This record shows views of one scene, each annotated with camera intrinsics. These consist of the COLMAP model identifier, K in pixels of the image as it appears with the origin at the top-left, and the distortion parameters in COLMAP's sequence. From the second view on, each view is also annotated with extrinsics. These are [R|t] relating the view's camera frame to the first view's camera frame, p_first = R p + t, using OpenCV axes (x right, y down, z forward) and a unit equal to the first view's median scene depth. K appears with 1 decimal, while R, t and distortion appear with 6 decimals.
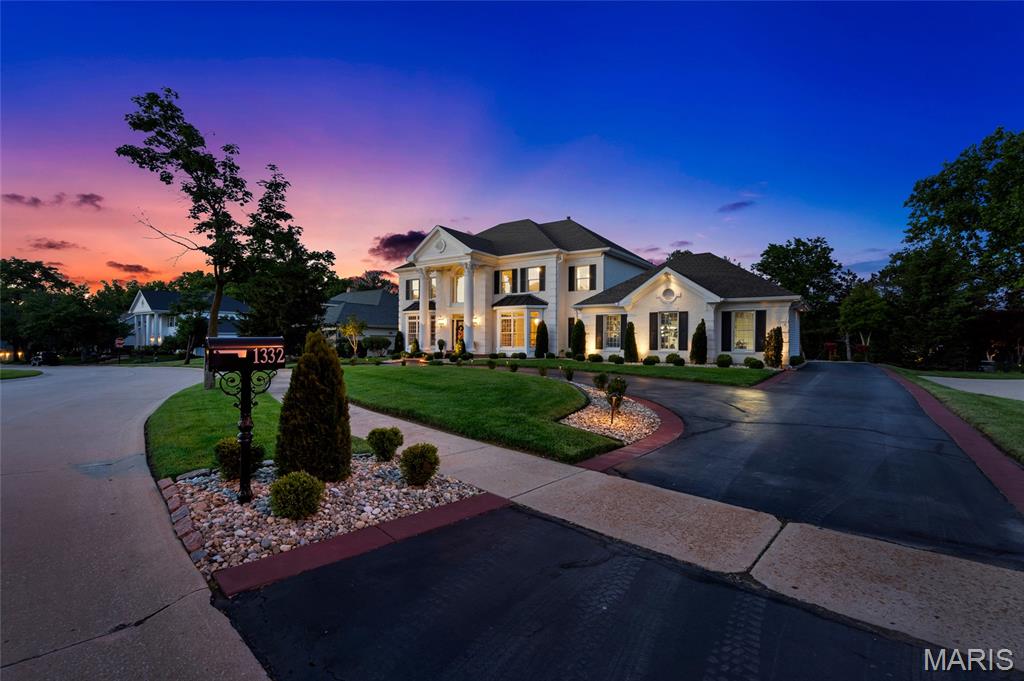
lens RADIAL K [[468.2, 0, 512.0], [0, 468.2, 340.5], [0, 0, 1]] dist [-0.001642, 0.000190]
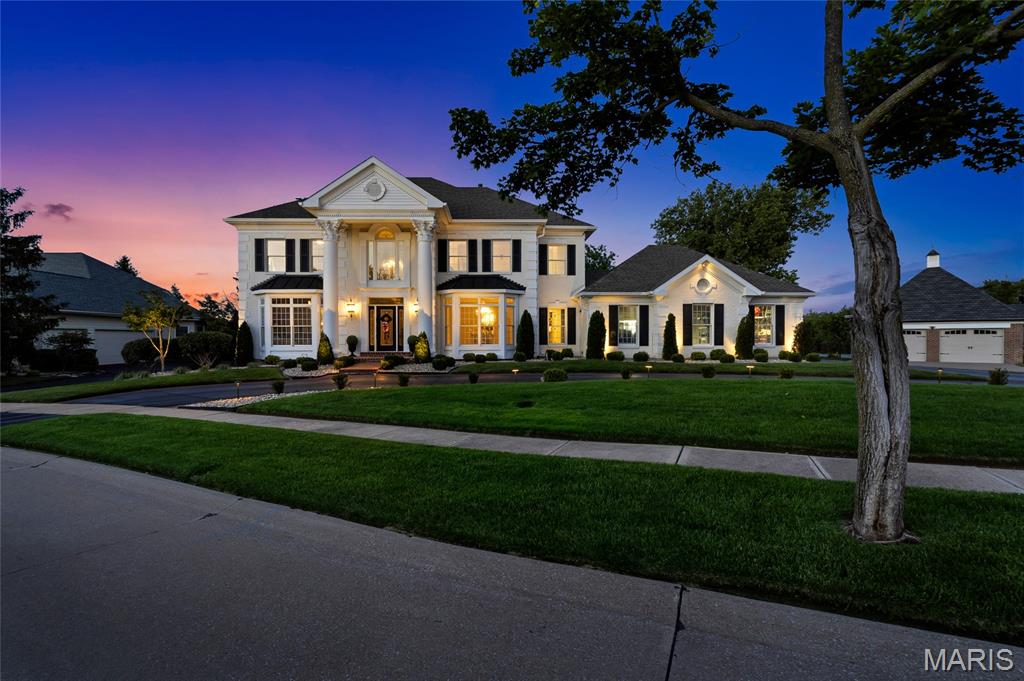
lens RADIAL K [[473.4, 0, 512.0], [0, 473.4, 340.5], [0, 0, 1]] dist [-0.000339, 0.000115]
pose [[0.796747, -0.012050, 0.604193, -0.404364], [0.006353, 0.999913, 0.011564, -0.001791], [-0.604280, -0.005375, 0.796754, 0.373157]]
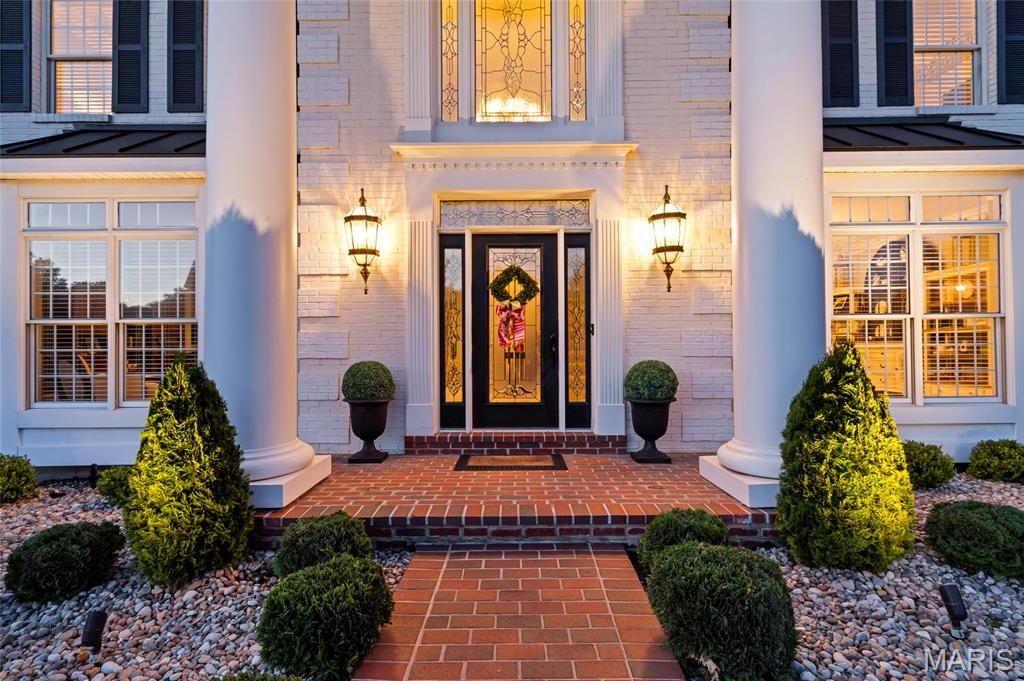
lens RADIAL K [[500.2, 0, 512.0], [0, 500.2, 340.5], [0, 0, 1]] dist [0.001515, 0.000229]
pose [[0.819391, 0.001876, 0.573232, -0.219354], [0.008719, 0.999838, -0.015735, -0.006515], [-0.573169, 0.017891, 0.819242, 0.928453]]
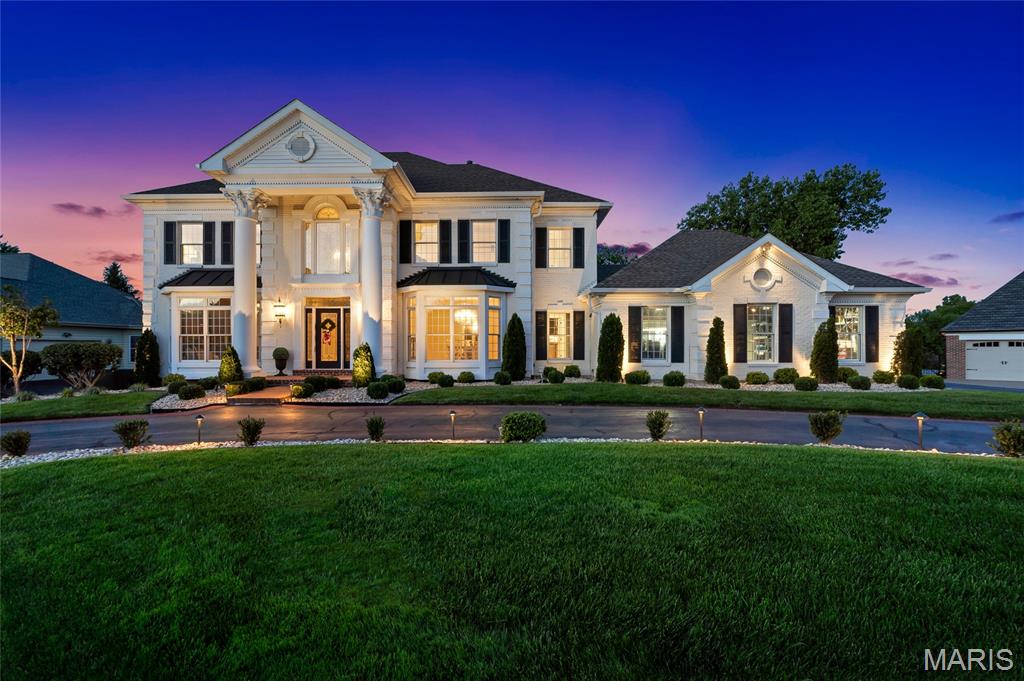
lens RADIAL K [[468.2, 0, 512.0], [0, 468.2, 340.5], [0, 0, 1]] dist [-0.001642, 0.000190]
pose [[0.825634, 0.002210, 0.564201, -0.246540], [0.004623, 0.999932, -0.010682, -0.003746], [-0.564187, 0.011428, 0.825568, 0.506452]]
